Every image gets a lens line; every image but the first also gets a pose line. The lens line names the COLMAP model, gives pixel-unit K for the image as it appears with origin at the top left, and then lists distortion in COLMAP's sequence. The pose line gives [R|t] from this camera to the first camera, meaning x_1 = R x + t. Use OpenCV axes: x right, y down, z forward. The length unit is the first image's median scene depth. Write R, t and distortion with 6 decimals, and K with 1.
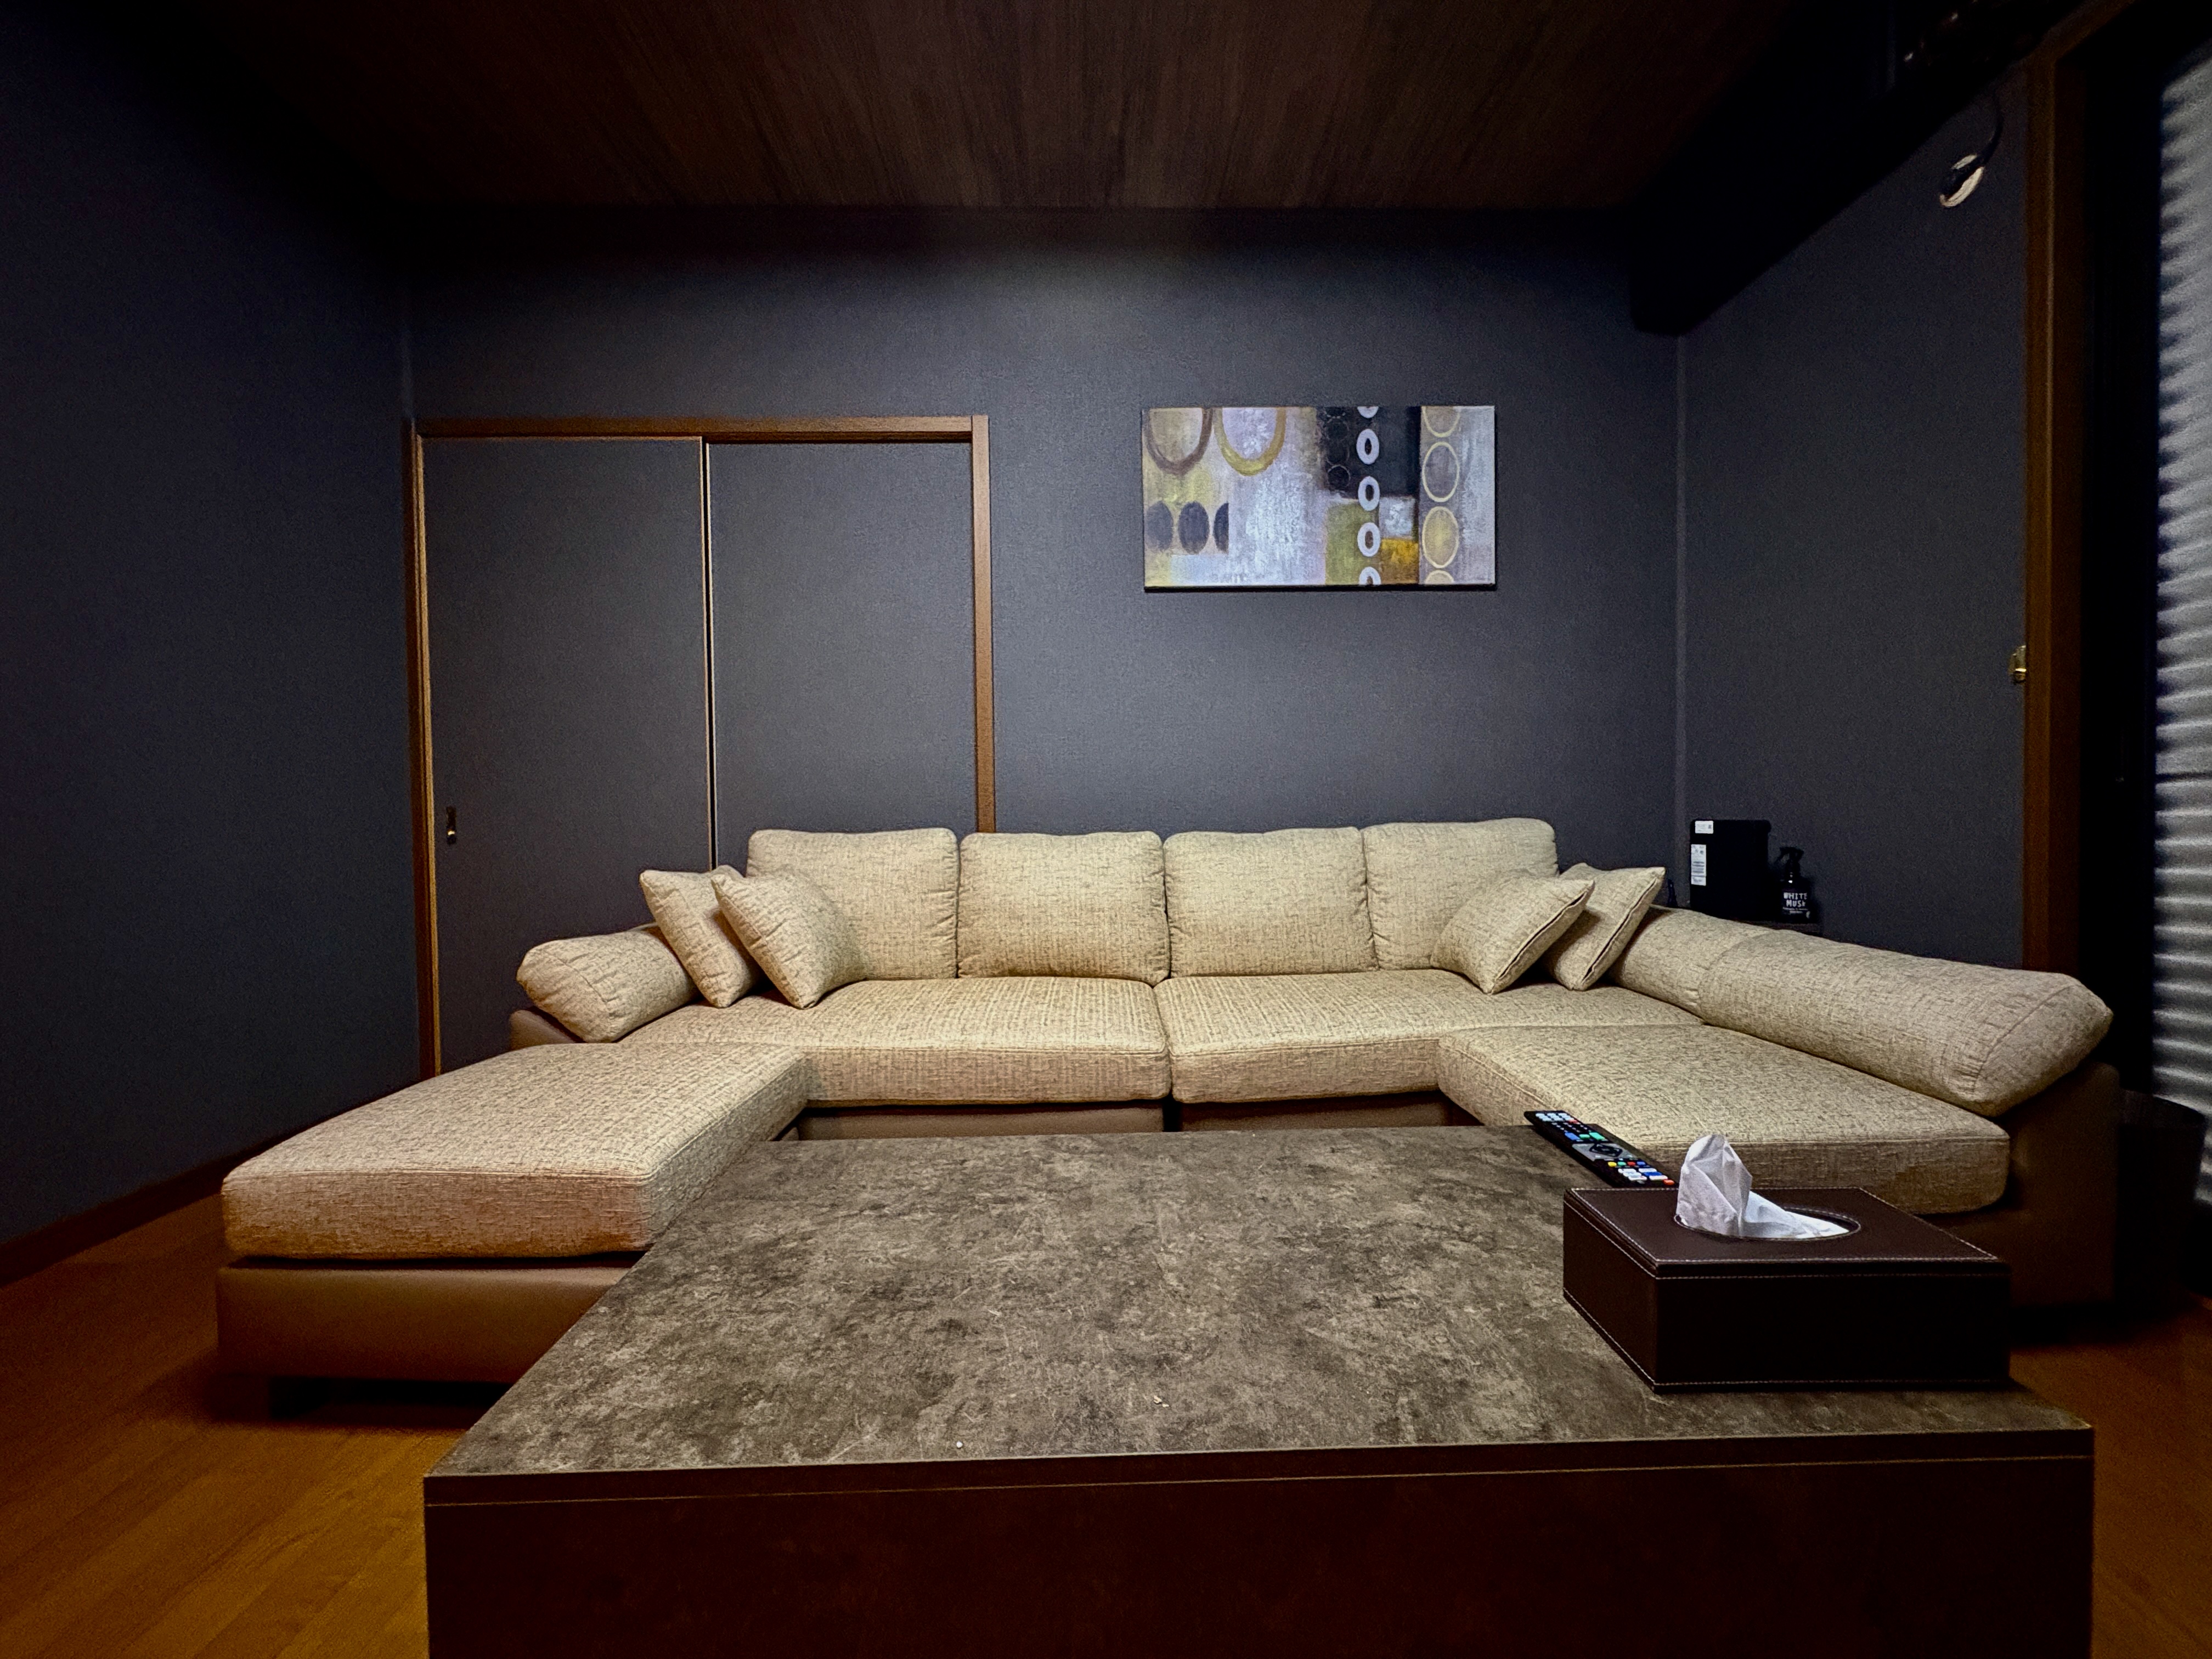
lens RADIAL K [[886.9, 0, 1105.4], [0, 886.9, 828.1], [0, 0, 1]] dist [0.000047, 0.000735]
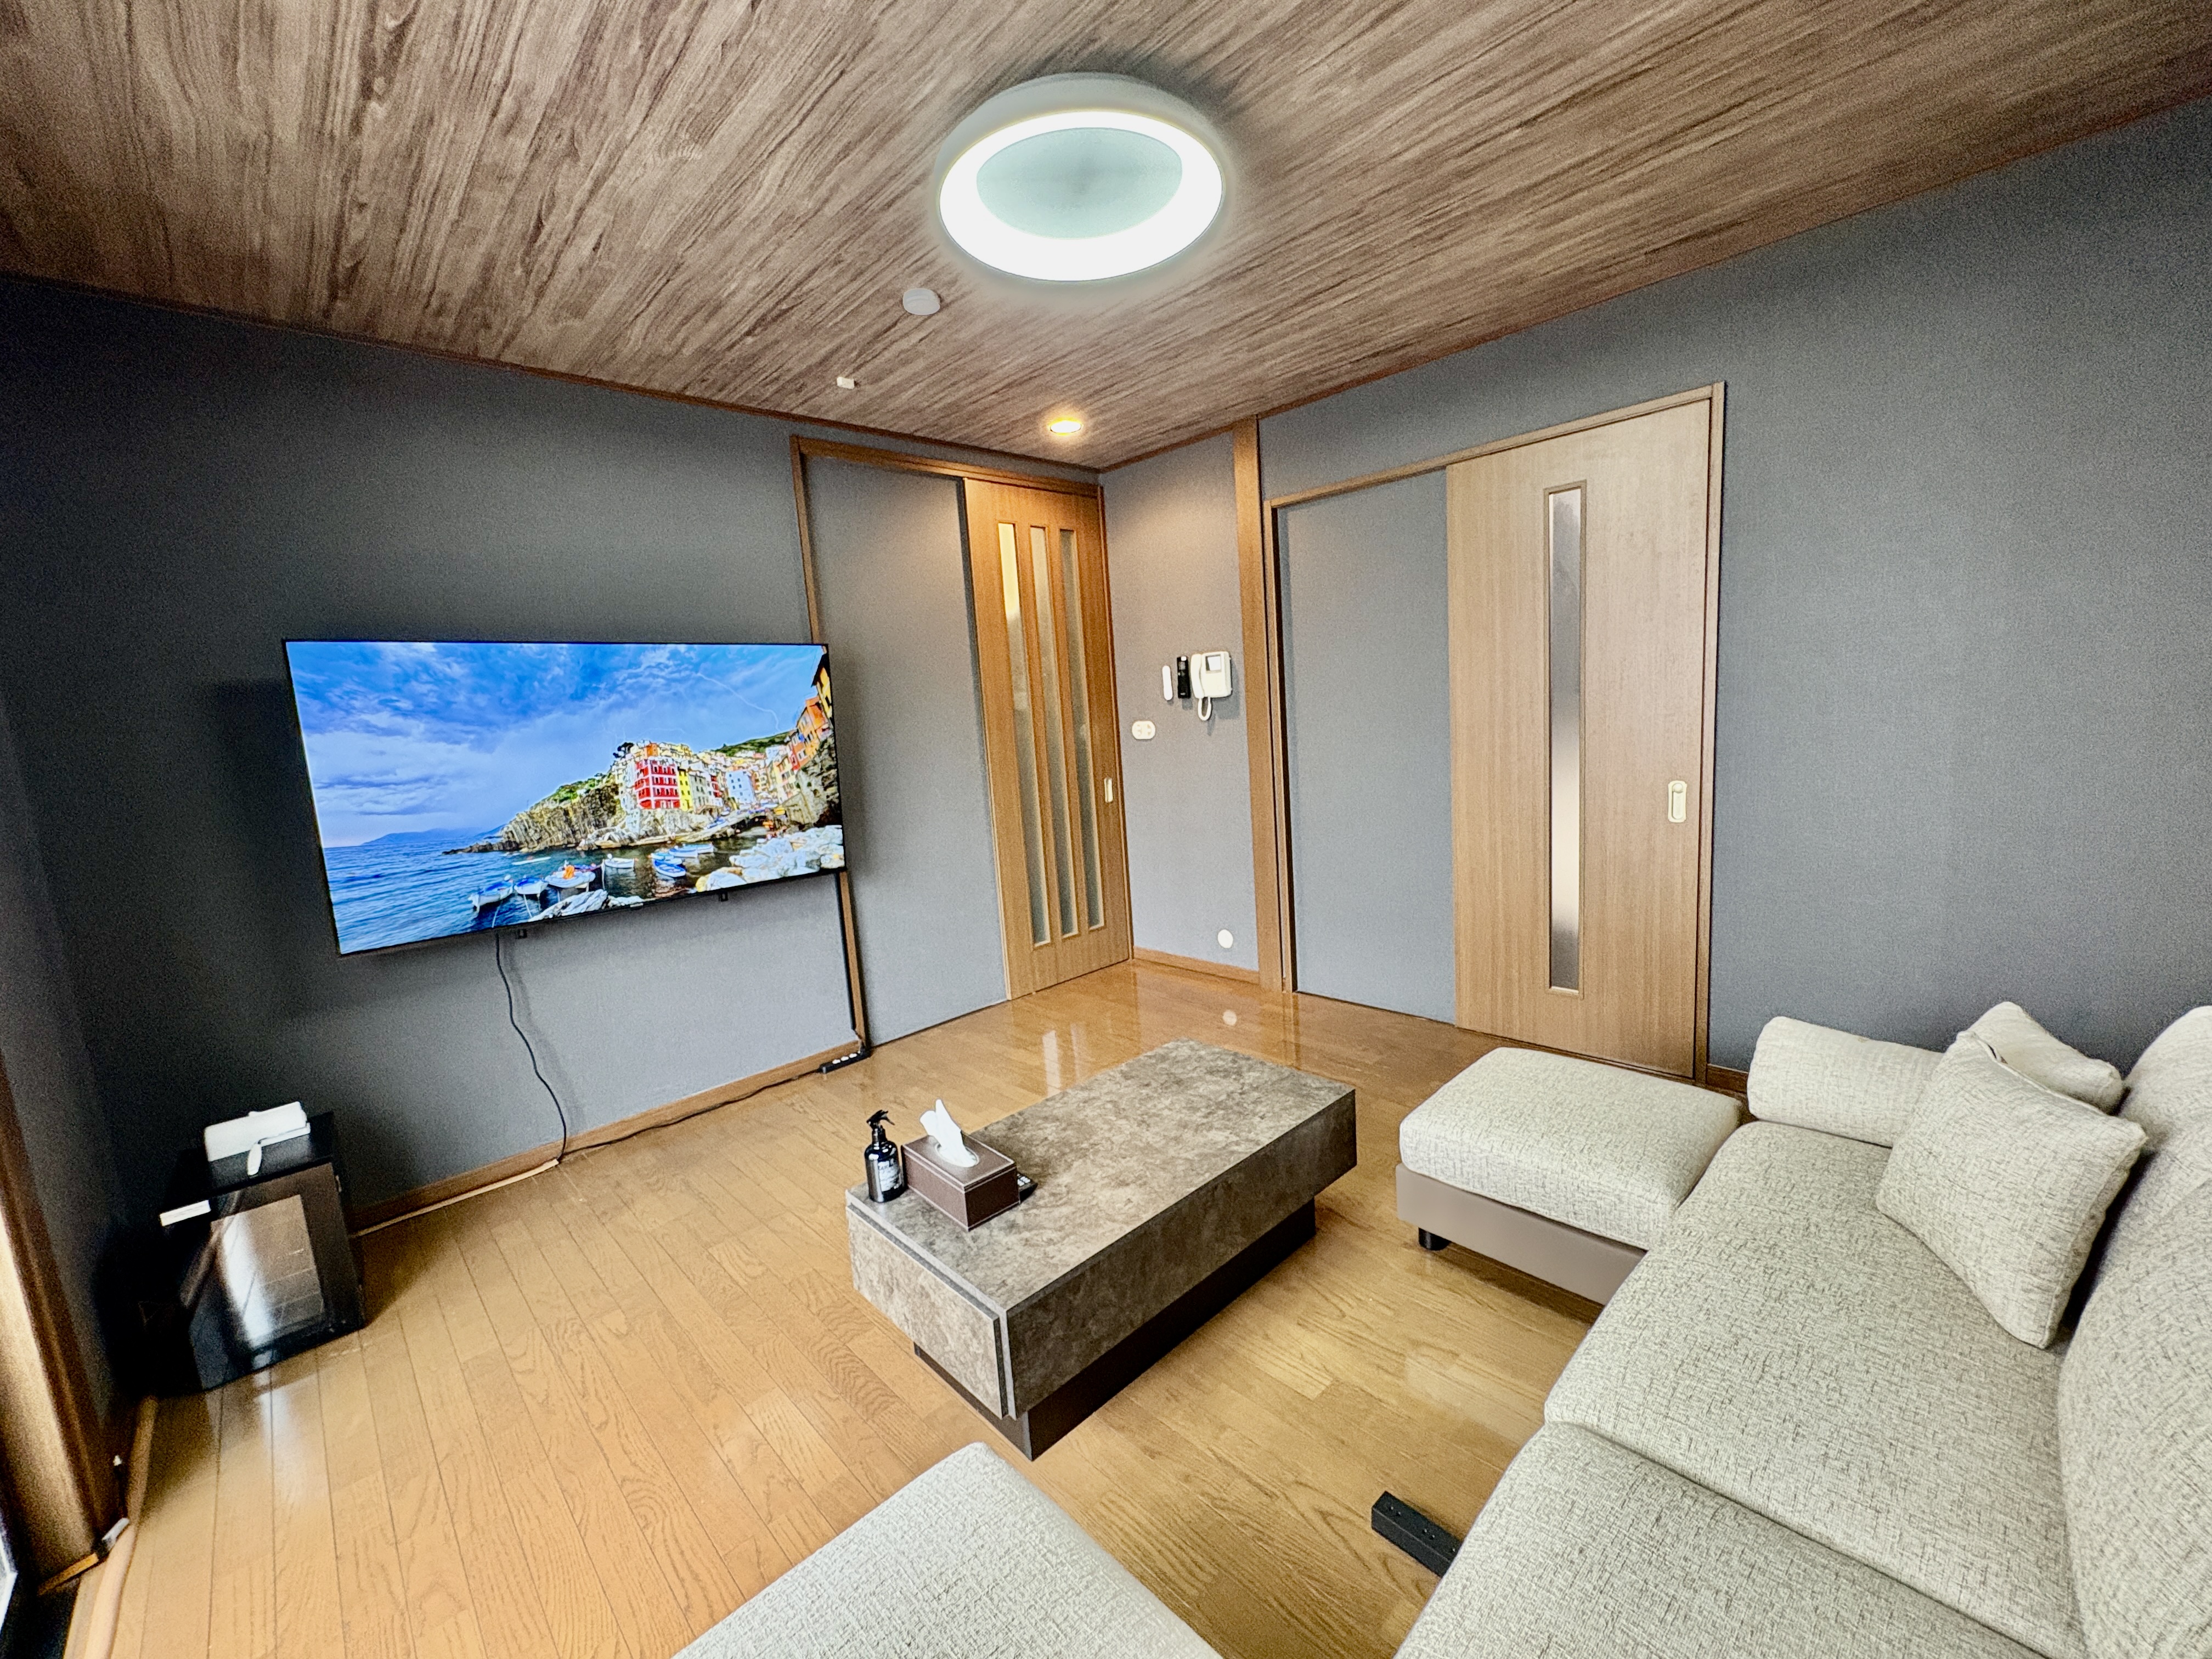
lens RADIAL K [[886.9, 0, 1107.7], [0, 886.9, 826.9], [0, 0, 1]] dist [0.000047, 0.000735]
pose [[-0.737582, 0.155498, -0.657109, 1.578869], [0.062439, 0.984661, 0.162923, -0.739477], [0.672364, 0.079140, -0.735978, 2.663628]]
